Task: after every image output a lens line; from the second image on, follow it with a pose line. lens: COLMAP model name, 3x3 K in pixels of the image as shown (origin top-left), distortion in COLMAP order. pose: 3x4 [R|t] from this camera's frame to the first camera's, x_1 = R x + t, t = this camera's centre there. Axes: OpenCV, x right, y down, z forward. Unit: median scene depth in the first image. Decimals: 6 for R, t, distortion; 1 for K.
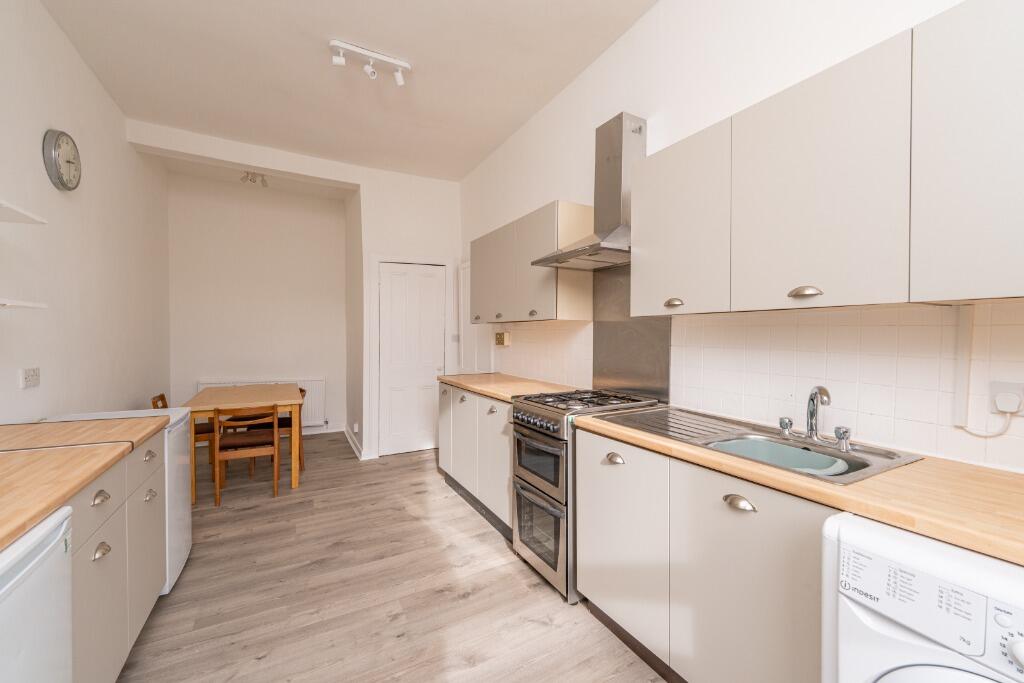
lens RADIAL K [[418.9, 0, 514.2], [0, 418.9, 341.1], [0, 0, 1]] dist [-0.000938, 0.000111]
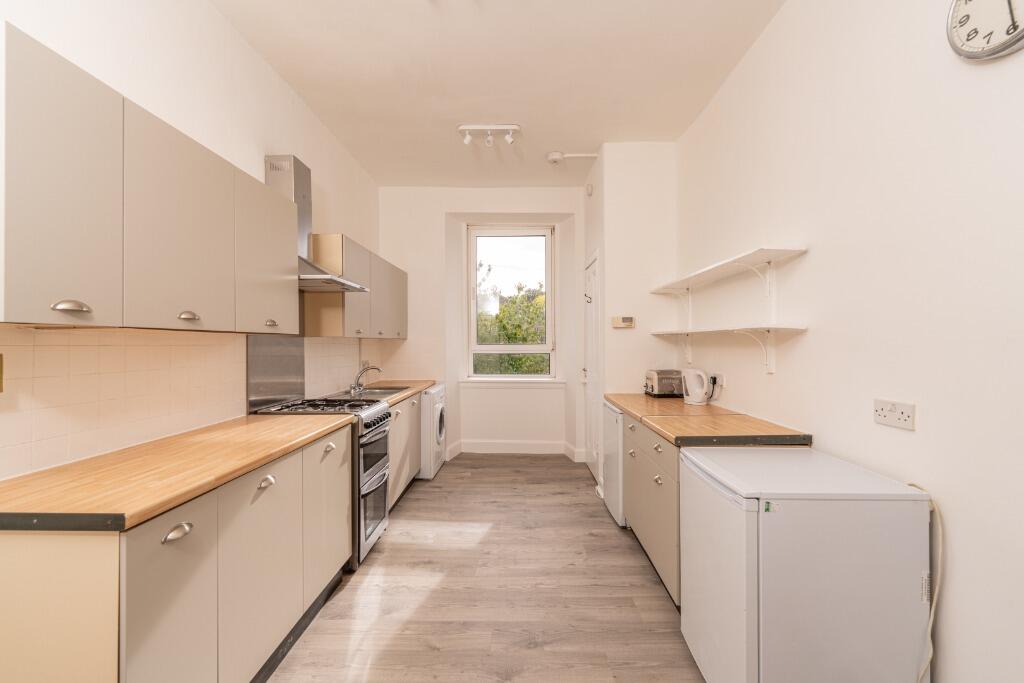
lens RADIAL K [[418.9, 0, 513.1], [0, 418.9, 341.0], [0, 0, 1]] dist [-0.000938, 0.000111]
pose [[-0.870861, 0.004859, 0.491505, -0.874535], [0.015564, 0.999722, 0.017694, -0.054270], [-0.491283, 0.023059, -0.870695, 1.797911]]
